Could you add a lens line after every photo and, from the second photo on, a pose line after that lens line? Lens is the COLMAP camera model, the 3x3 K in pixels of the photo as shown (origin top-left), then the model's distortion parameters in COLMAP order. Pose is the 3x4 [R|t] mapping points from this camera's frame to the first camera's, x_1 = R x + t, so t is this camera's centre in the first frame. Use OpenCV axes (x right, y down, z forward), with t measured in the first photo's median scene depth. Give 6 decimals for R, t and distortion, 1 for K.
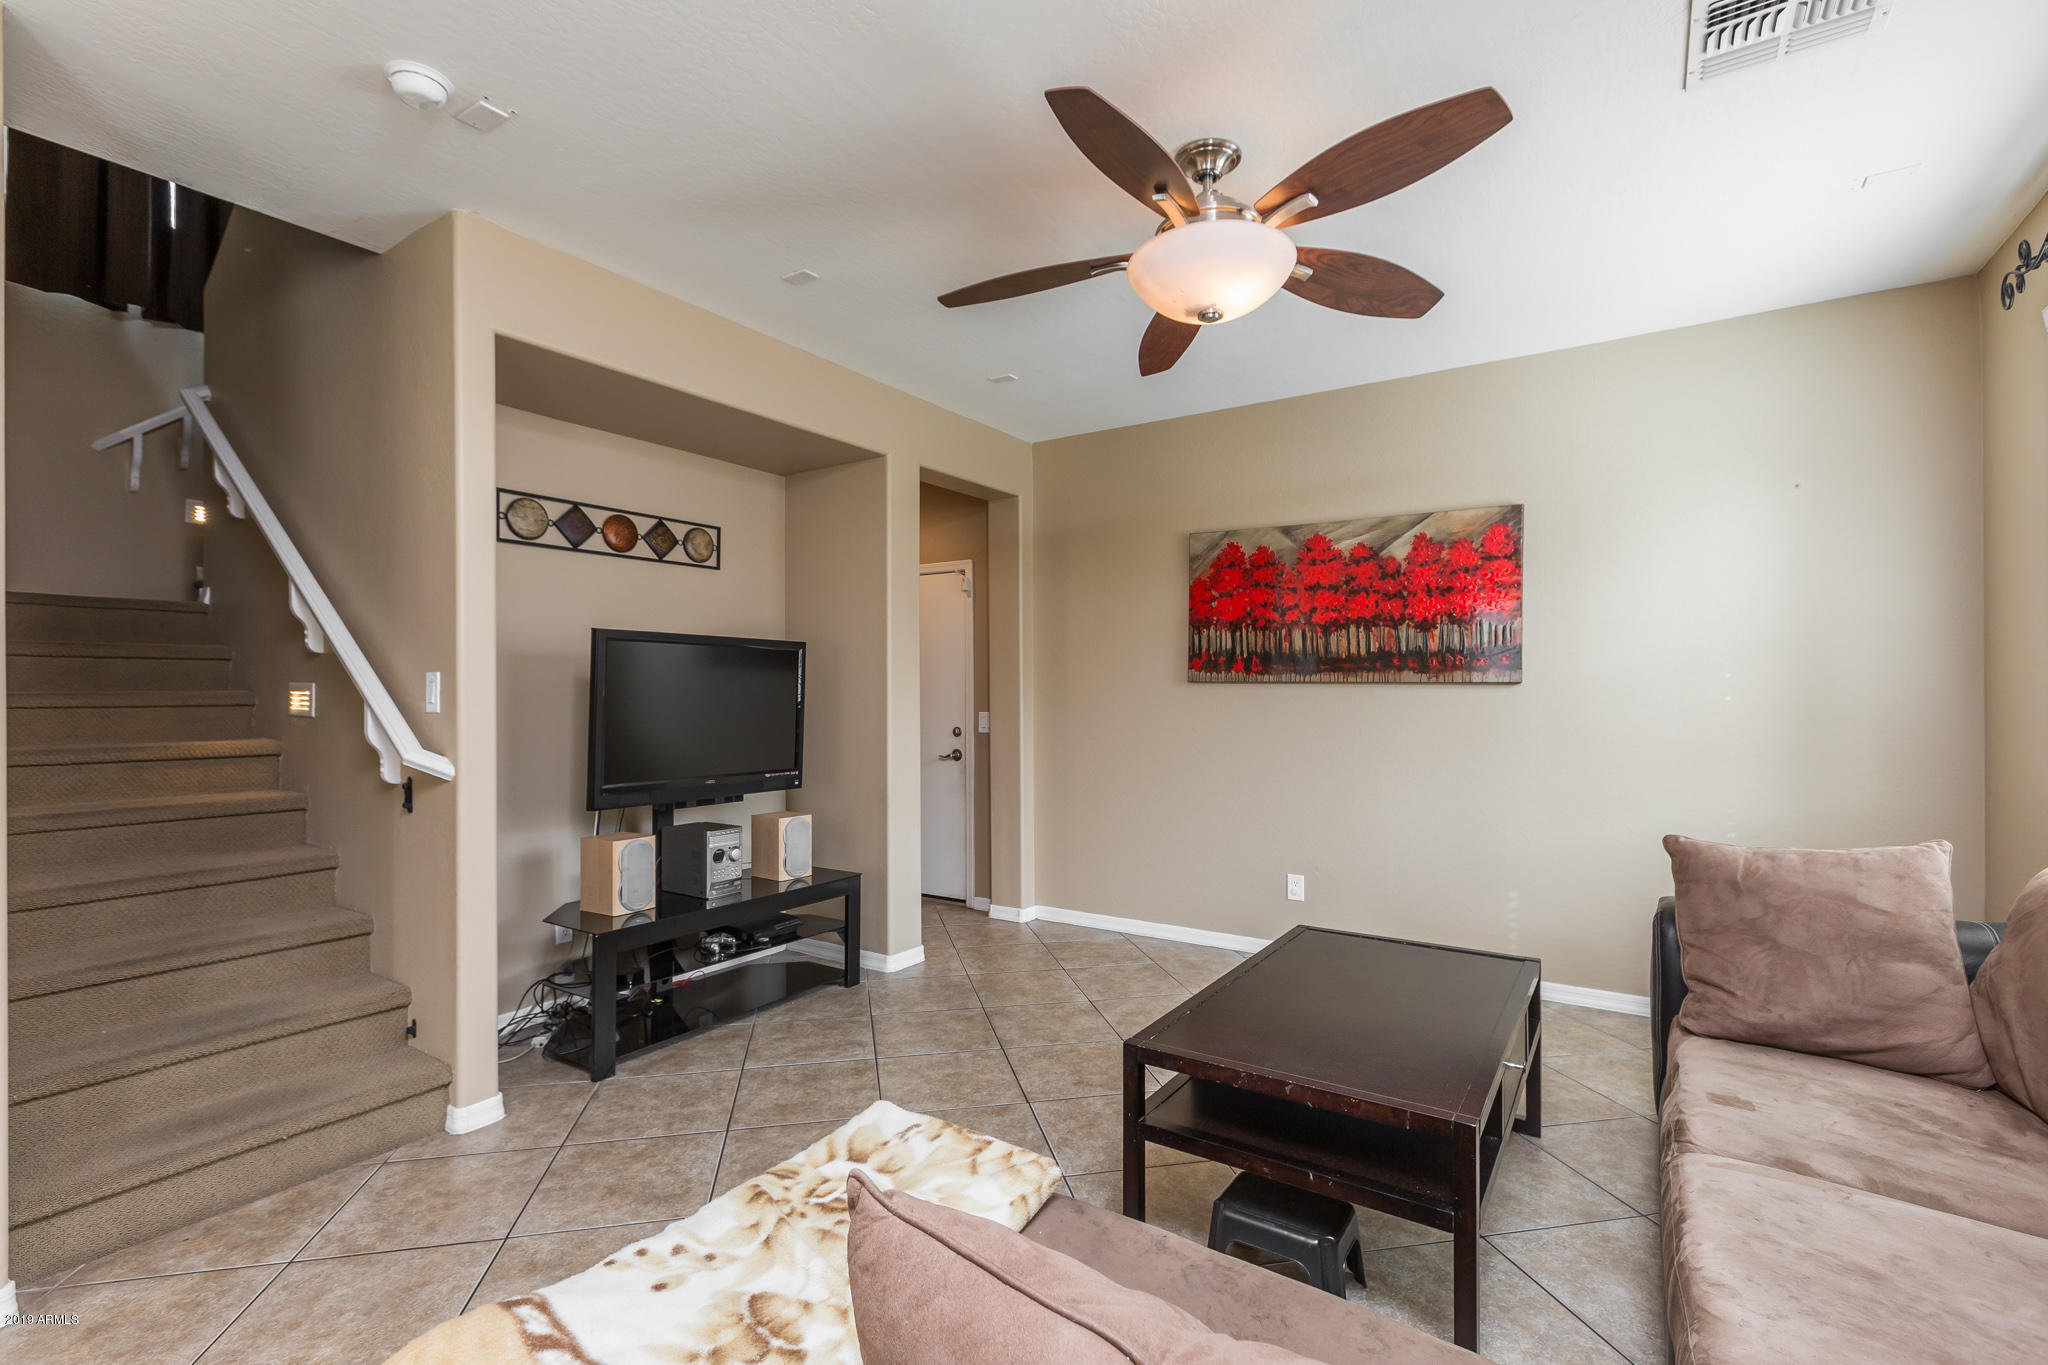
lens RADIAL K [[925.5, 0, 1017.7], [0, 925.5, 681.3], [0, 0, 1]] dist [-0.000769, 0.000277]
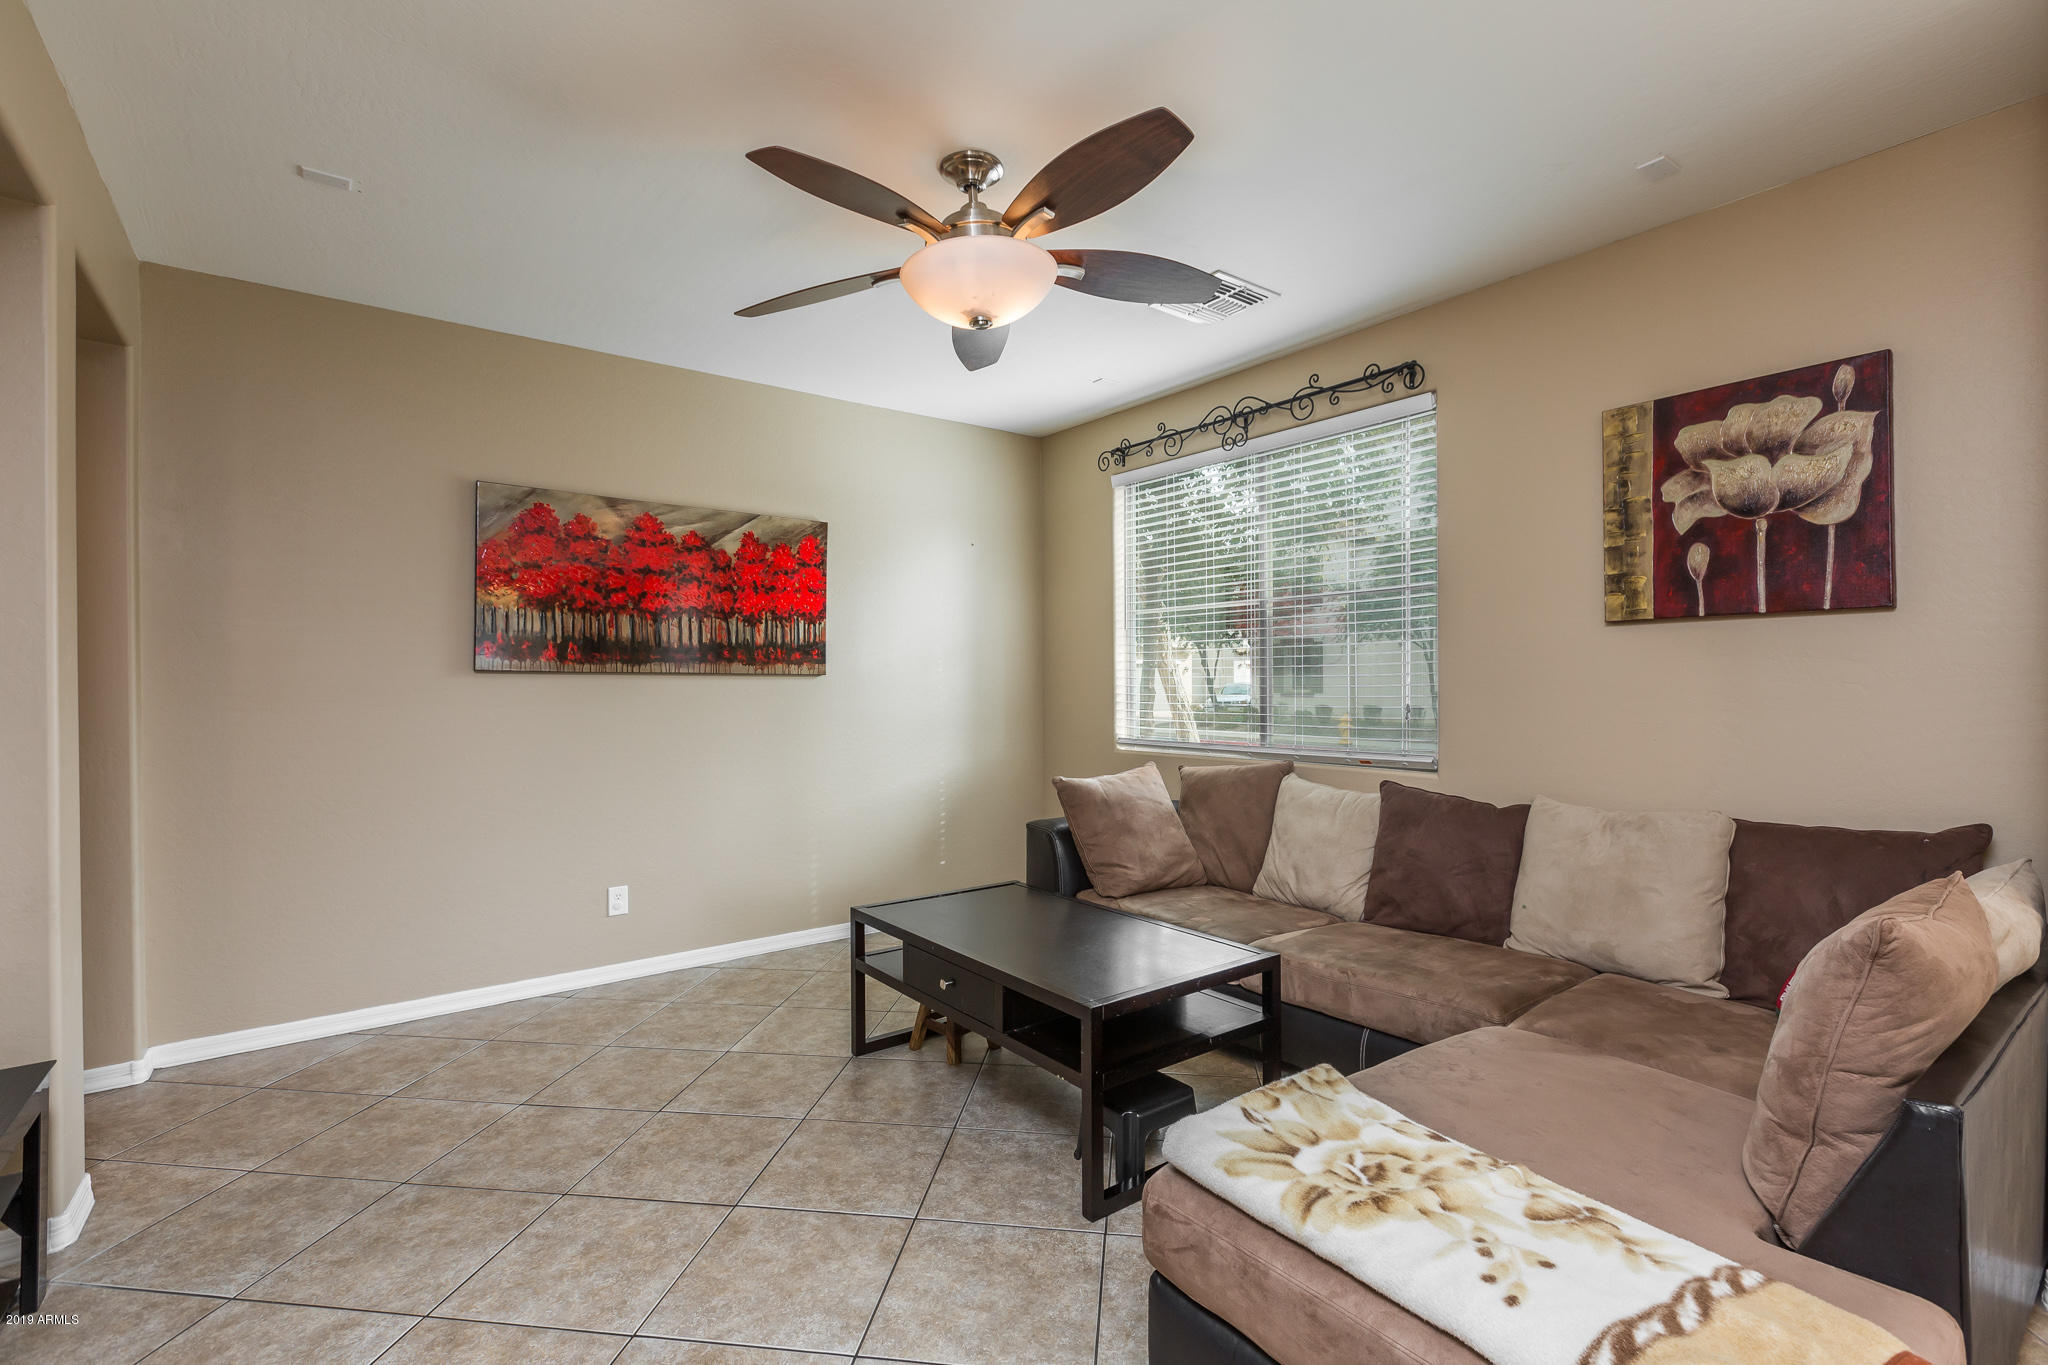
lens RADIAL K [[925.5, 0, 1017.7], [0, 925.5, 681.3], [0, 0, 1]] dist [-0.000769, 0.000277]
pose [[0.326367, -0.001220, 0.945242, -0.456143], [-0.003920, 0.999989, 0.002645, 0.005647], [-0.945235, -0.004569, 0.326359, 0.364132]]
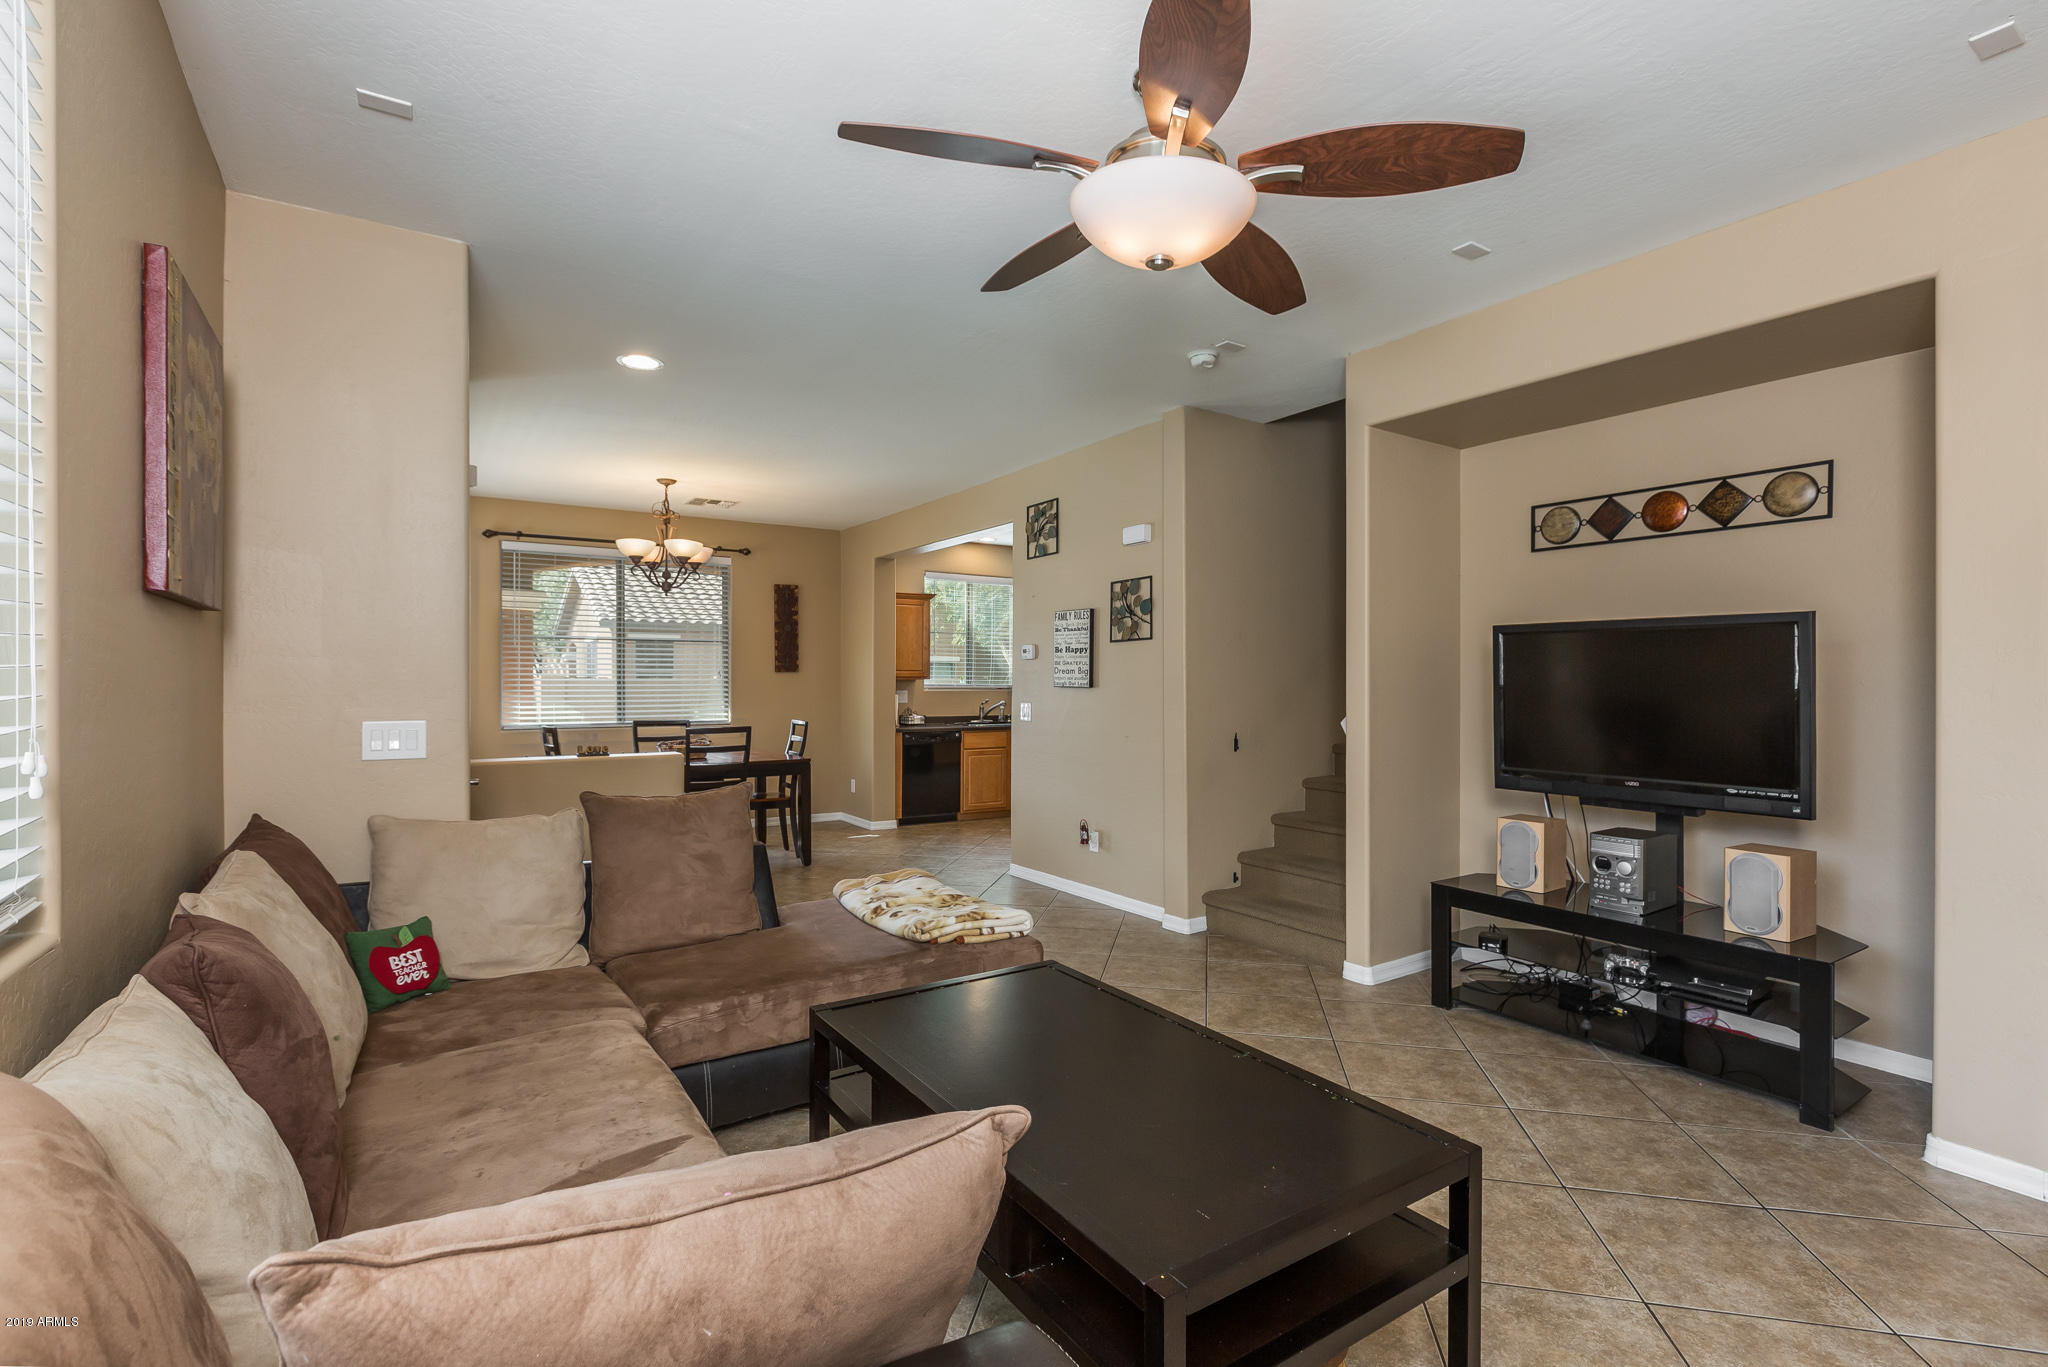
lens RADIAL K [[925.5, 0, 1017.7], [0, 925.5, 682.3], [0, 0, 1]] dist [-0.000769, 0.000277]
pose [[-0.383336, 0.001940, -0.923607, 0.642704], [0.007623, 0.999970, -0.001064, 0.007191], [0.923578, -0.007448, -0.383339, 0.717686]]
